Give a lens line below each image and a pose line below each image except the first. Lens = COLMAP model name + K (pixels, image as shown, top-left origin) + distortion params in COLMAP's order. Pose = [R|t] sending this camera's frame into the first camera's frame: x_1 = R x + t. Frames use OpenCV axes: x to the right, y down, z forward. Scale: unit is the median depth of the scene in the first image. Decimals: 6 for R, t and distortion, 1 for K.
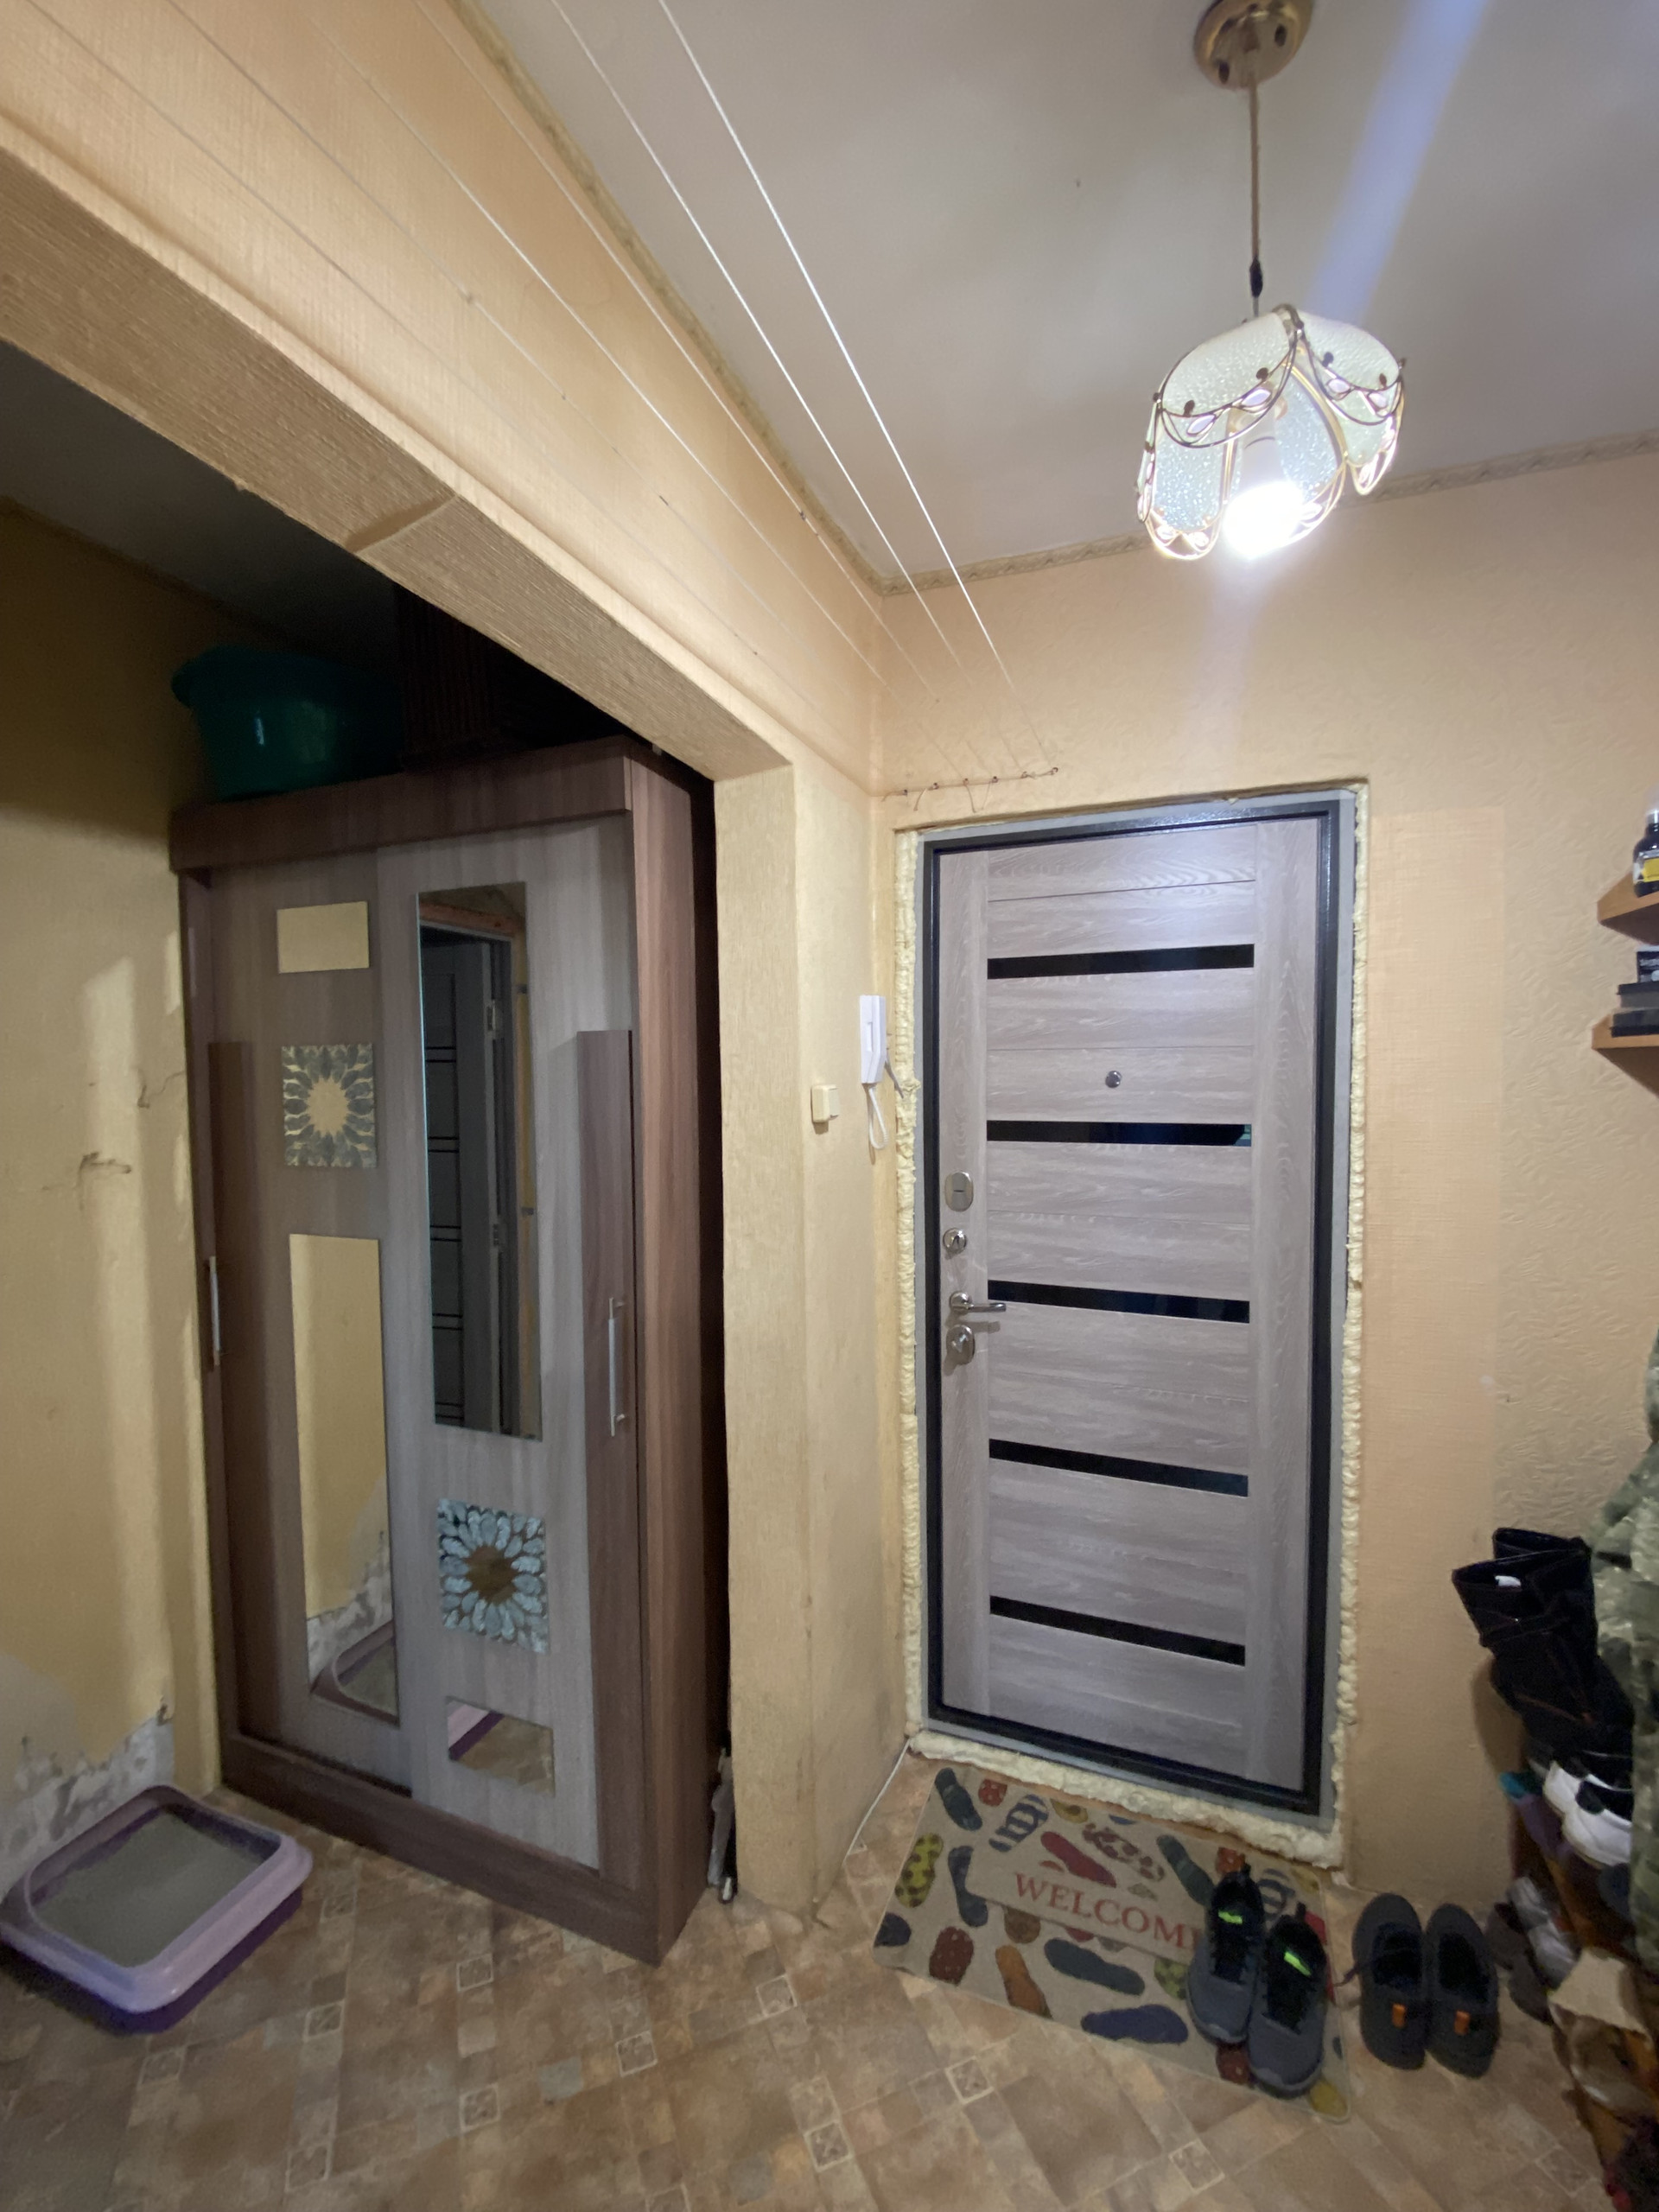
lens RADIAL K [[919.2, 0, 834.2], [0, 919.2, 1115.4], [0, 0, 1]] dist [0.001536, -0.000294]
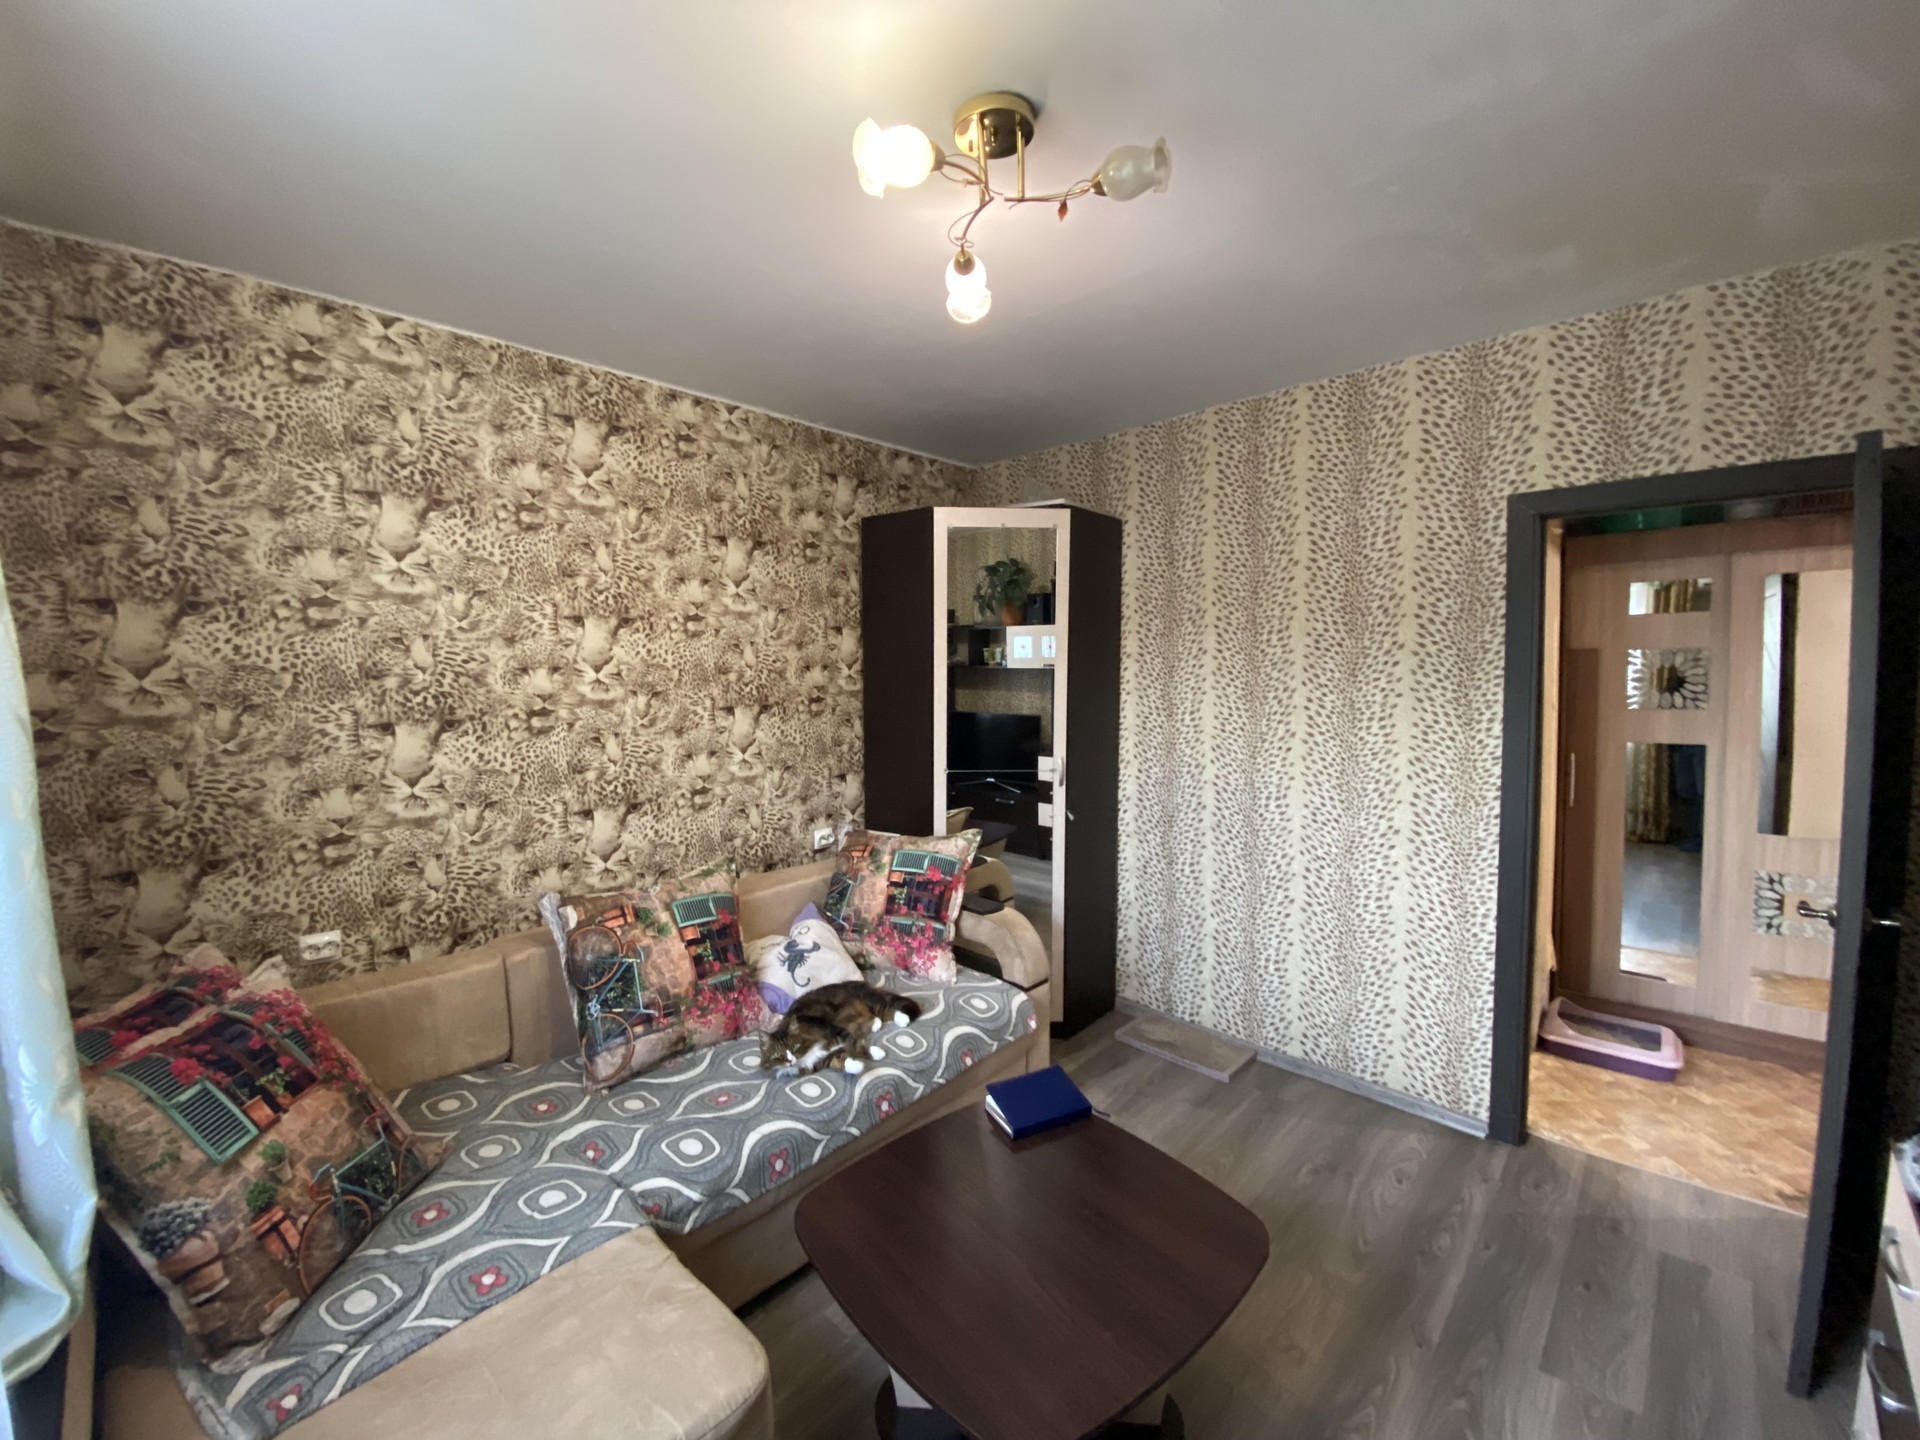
lens RADIAL K [[797.8, 0, 962.3], [0, 797.8, 713.4], [0, 0, 1]] dist [0.001536, -0.000294]
pose [[0.935450, 0.011291, -0.353279, -1.474026], [-0.006229, 0.999861, 0.015462, 0.048289], [0.353405, -0.012264, 0.935390, -1.309403]]
